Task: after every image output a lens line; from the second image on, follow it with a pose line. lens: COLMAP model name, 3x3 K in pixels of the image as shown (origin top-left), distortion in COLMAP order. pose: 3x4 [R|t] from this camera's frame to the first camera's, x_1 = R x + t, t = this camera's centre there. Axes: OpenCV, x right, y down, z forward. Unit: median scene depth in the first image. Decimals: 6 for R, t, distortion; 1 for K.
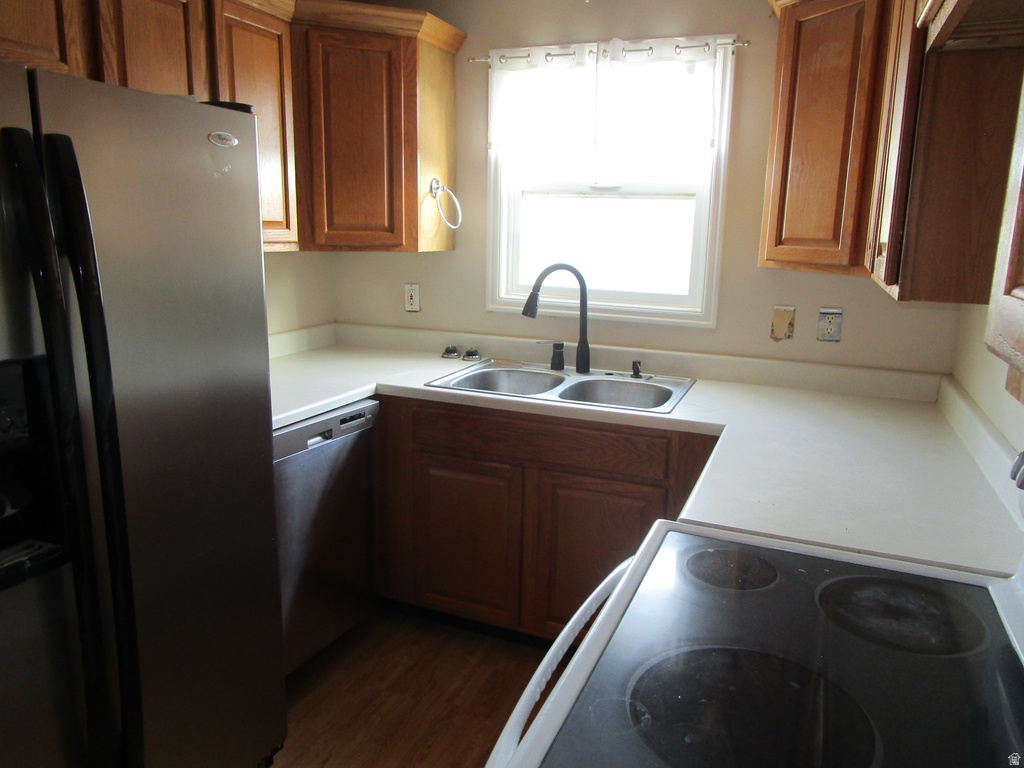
lens RADIAL K [[732.2, 0, 509.7], [0, 732.2, 385.9], [0, 0, 1]] dist [-0.030400, 0.008123]
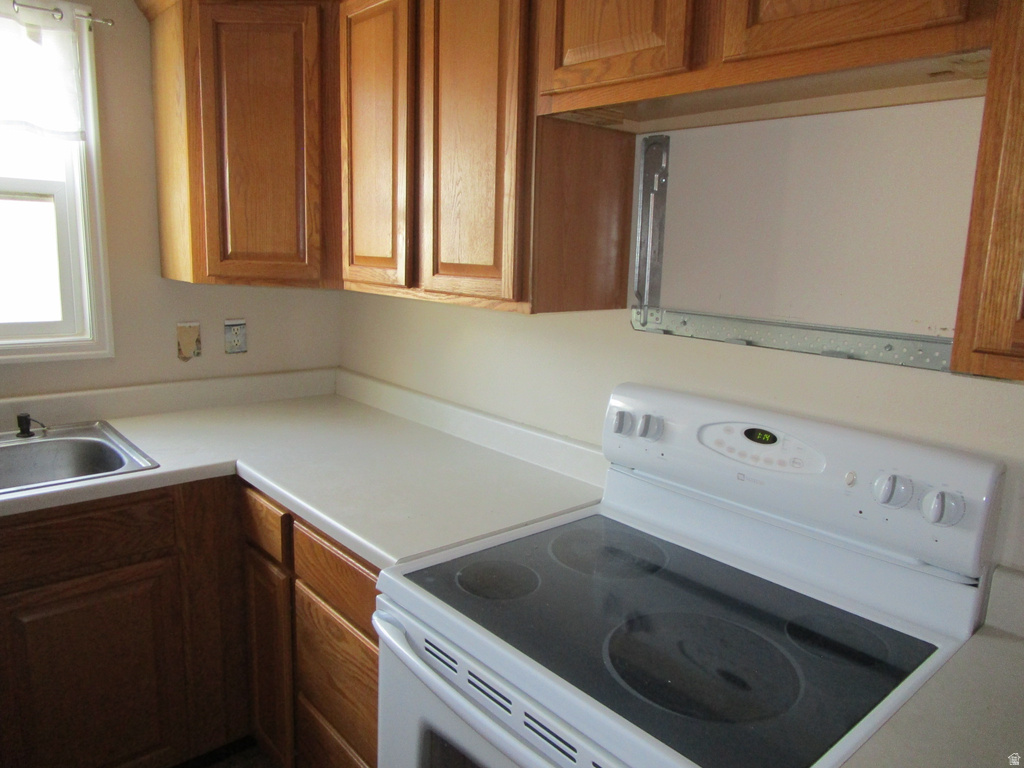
lens RADIAL K [[732.2, 0, 511.8], [0, 732.2, 382.8], [0, 0, 1]] dist [-0.030400, 0.008123]
pose [[0.426455, -0.175769, 0.887266, -0.291144], [0.166799, 0.979396, 0.113850, -0.073499], [-0.888996, 0.099443, 0.446987, 0.237924]]
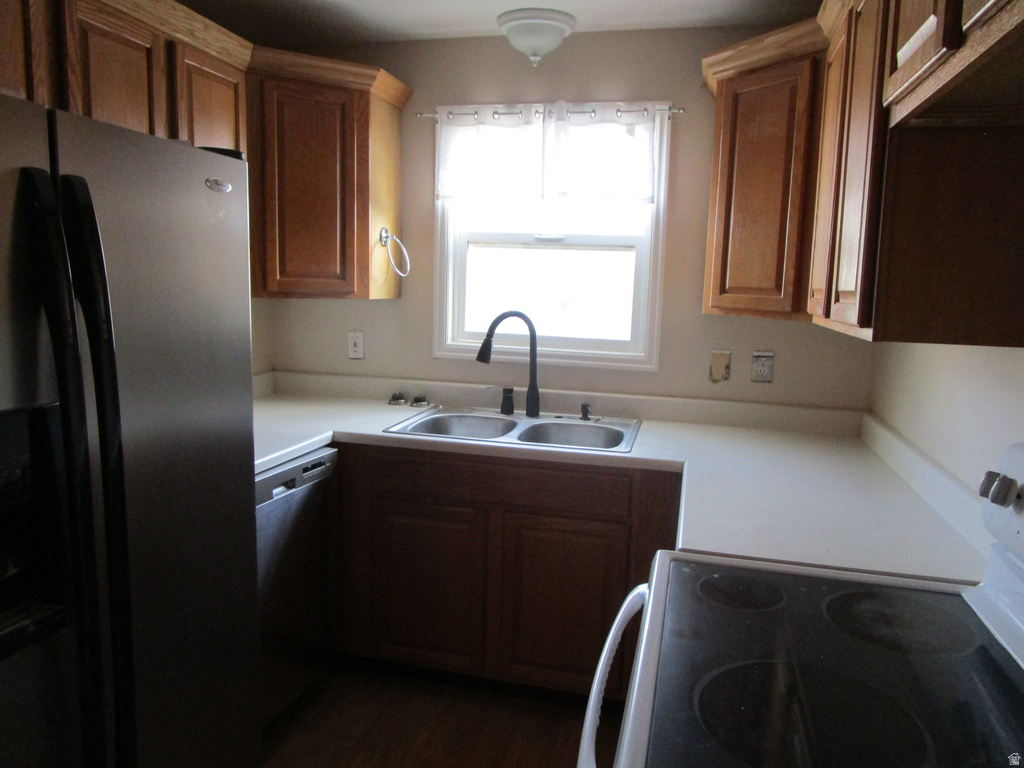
lens RADIAL K [[732.2, 0, 511.1], [0, 732.2, 385.6], [0, 0, 1]] dist [-0.030400, 0.008123]
pose [[0.988830, -0.013970, 0.148393, -0.092805], [0.023761, 0.997640, -0.064414, 0.005039], [-0.147143, 0.067220, 0.986829, -0.013760]]
